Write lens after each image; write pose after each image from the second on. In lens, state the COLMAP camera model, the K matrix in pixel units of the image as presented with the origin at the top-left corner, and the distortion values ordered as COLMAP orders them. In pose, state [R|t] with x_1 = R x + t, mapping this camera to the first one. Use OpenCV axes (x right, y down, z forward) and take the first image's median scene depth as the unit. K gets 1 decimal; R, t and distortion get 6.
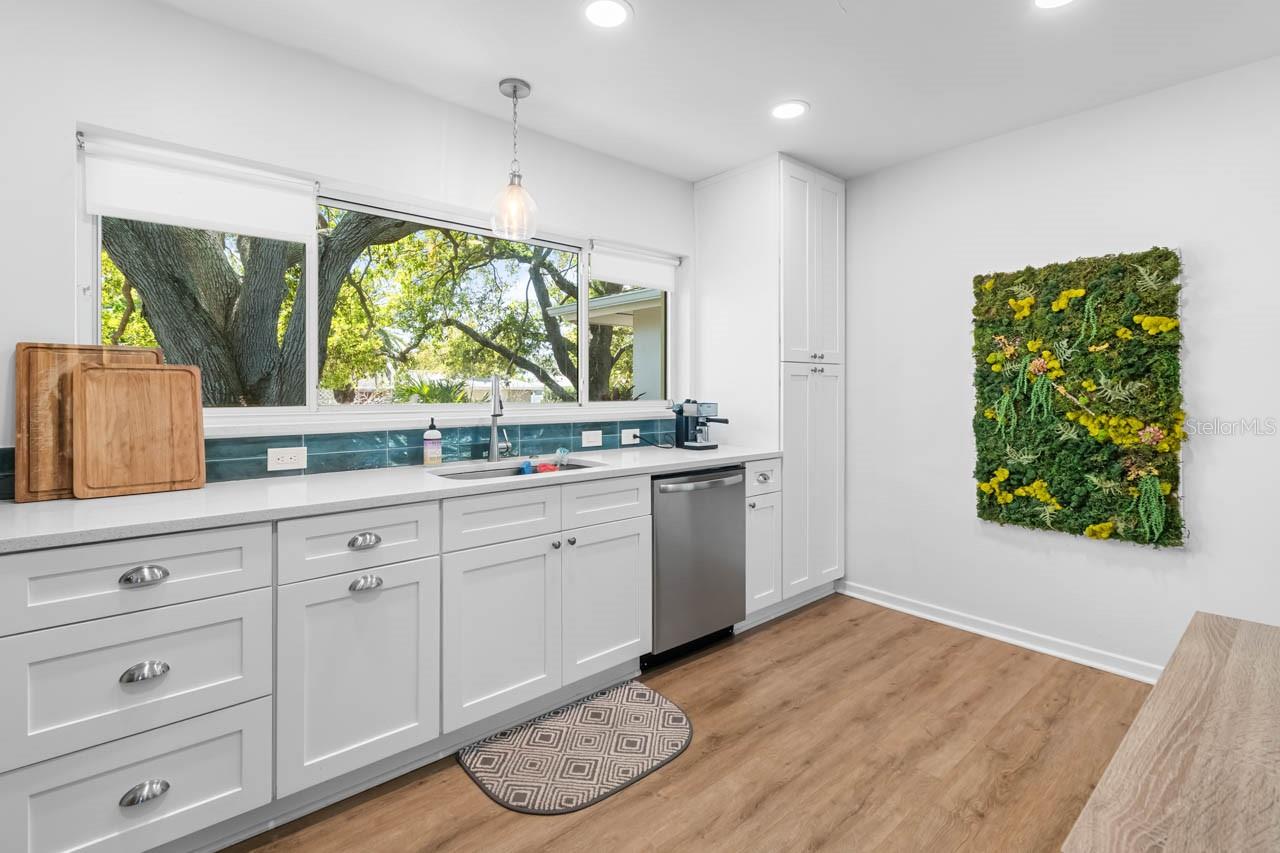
lens RADIAL K [[576.7, 0, 638.1], [0, 576.7, 394.0], [0, 0, 1]] dist [0.002990, -0.000373]
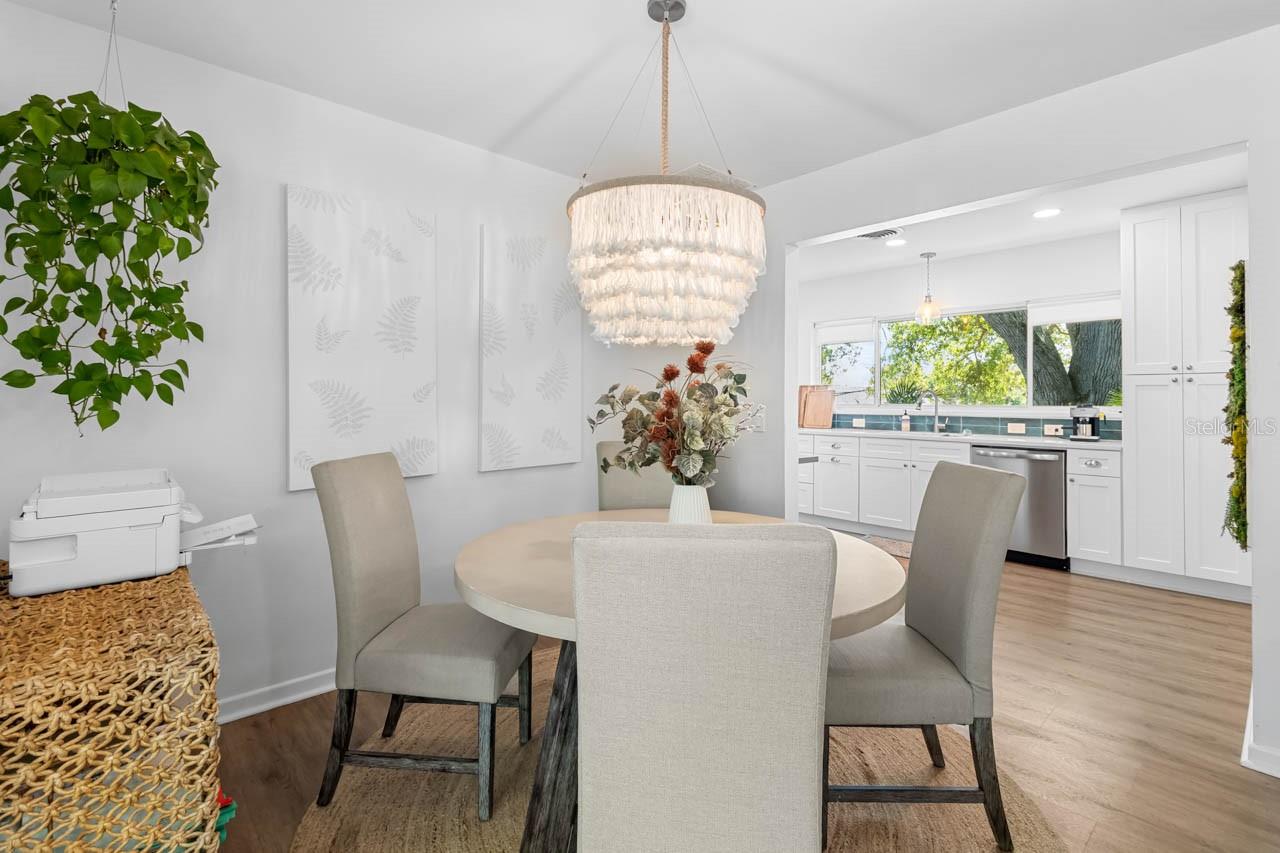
lens RADIAL K [[591.4, 0, 639.4], [0, 591.4, 392.4], [0, 0, 1]] dist [-0.020222, -0.000499]
pose [[0.028137, -0.009396, -0.999560, 2.435878], [-0.006466, 0.999933, -0.009582, 0.000128], [0.999583, 0.006733, 0.028074, -0.145339]]
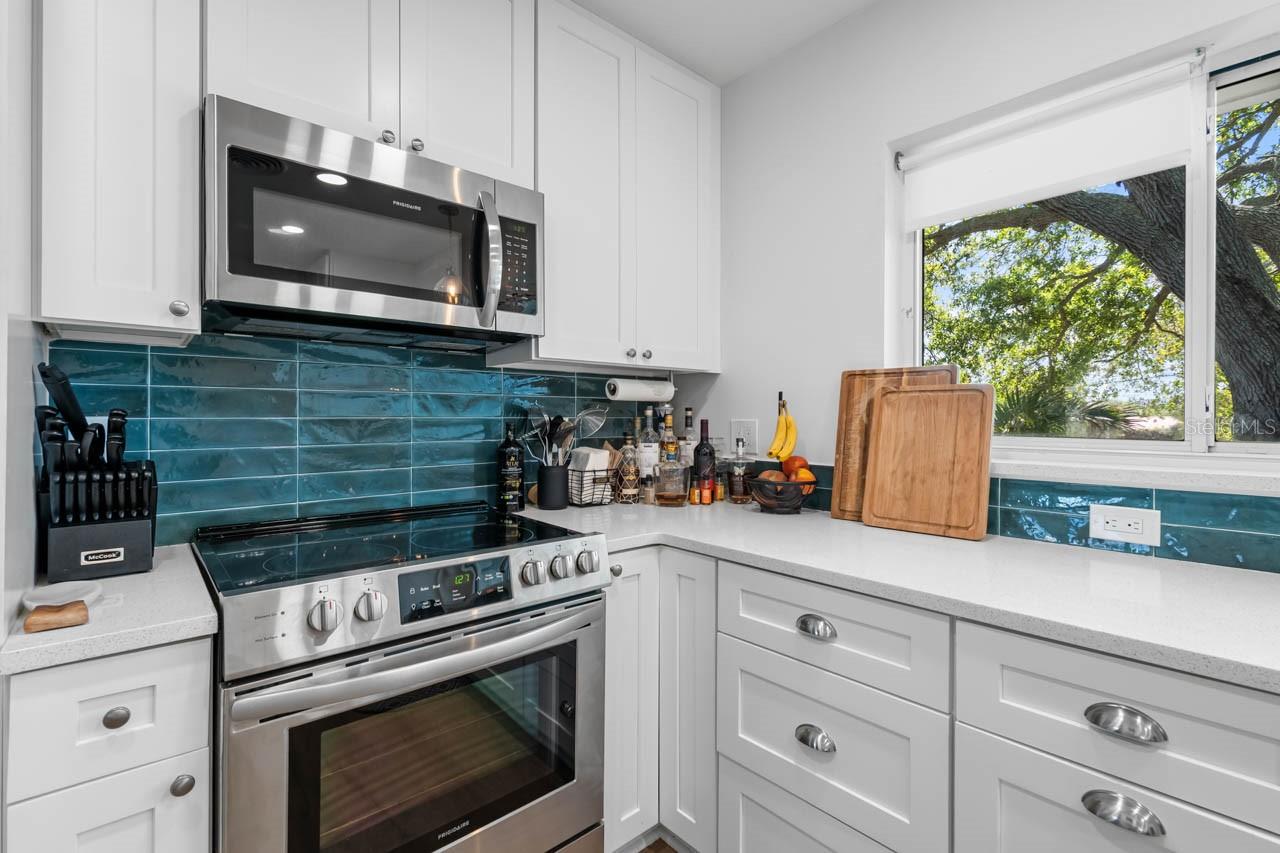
lens RADIAL K [[569.6, 0, 640.4], [0, 569.6, 416.0], [0, 0, 1]] dist [0.002336, -0.000642]
pose [[0.007964, -0.001957, -0.999966, 0.003056], [-0.005768, 0.999981, -0.002003, -0.000267], [0.999952, 0.005784, 0.007952, 0.528683]]
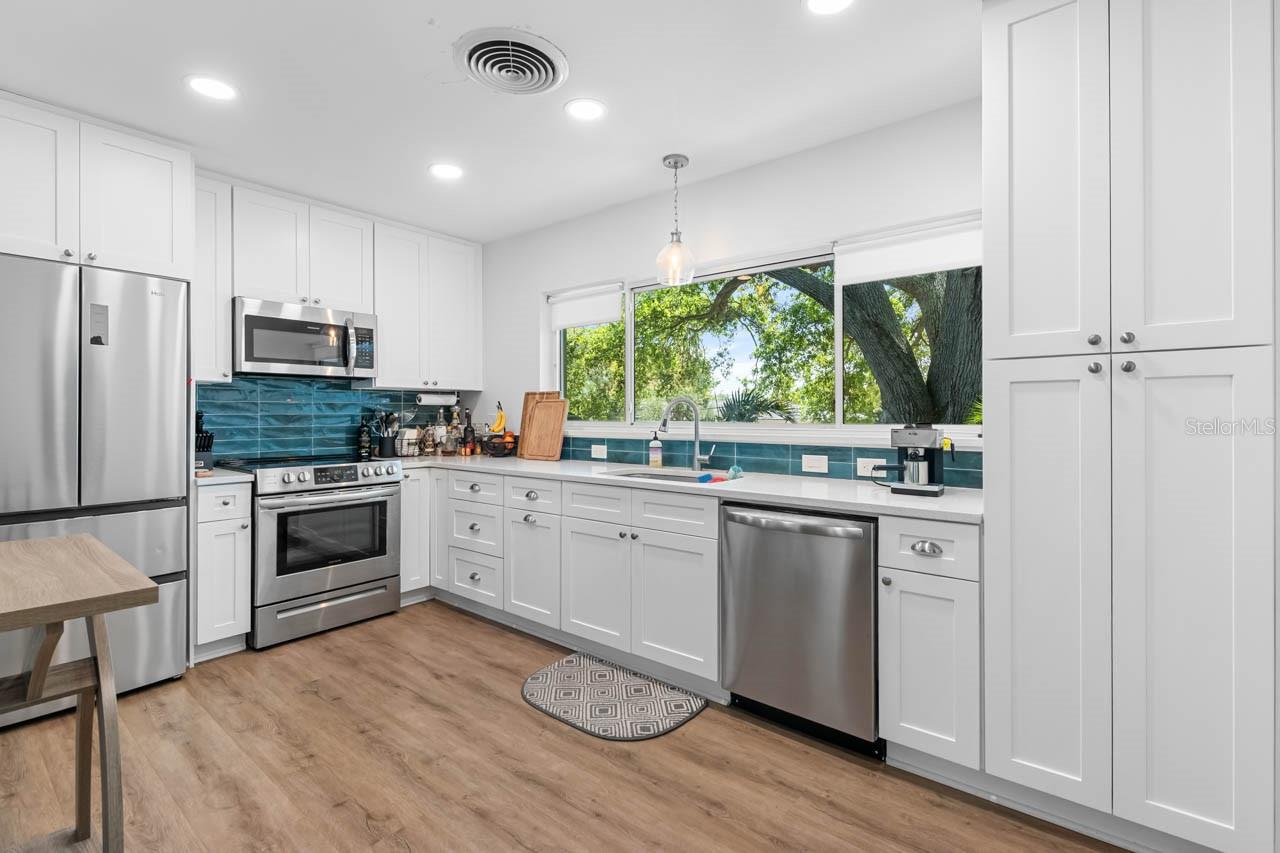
lens RADIAL K [[574.7, 0, 656.3], [0, 574.7, 413.5], [0, 0, 1]] dist [0.001644, 0.000013]
pose [[0.201503, 0.001204, -0.979487, 1.225278], [-0.003543, 0.999994, 0.000501, -0.003242], [0.979481, 0.003369, 0.201506, 0.915901]]
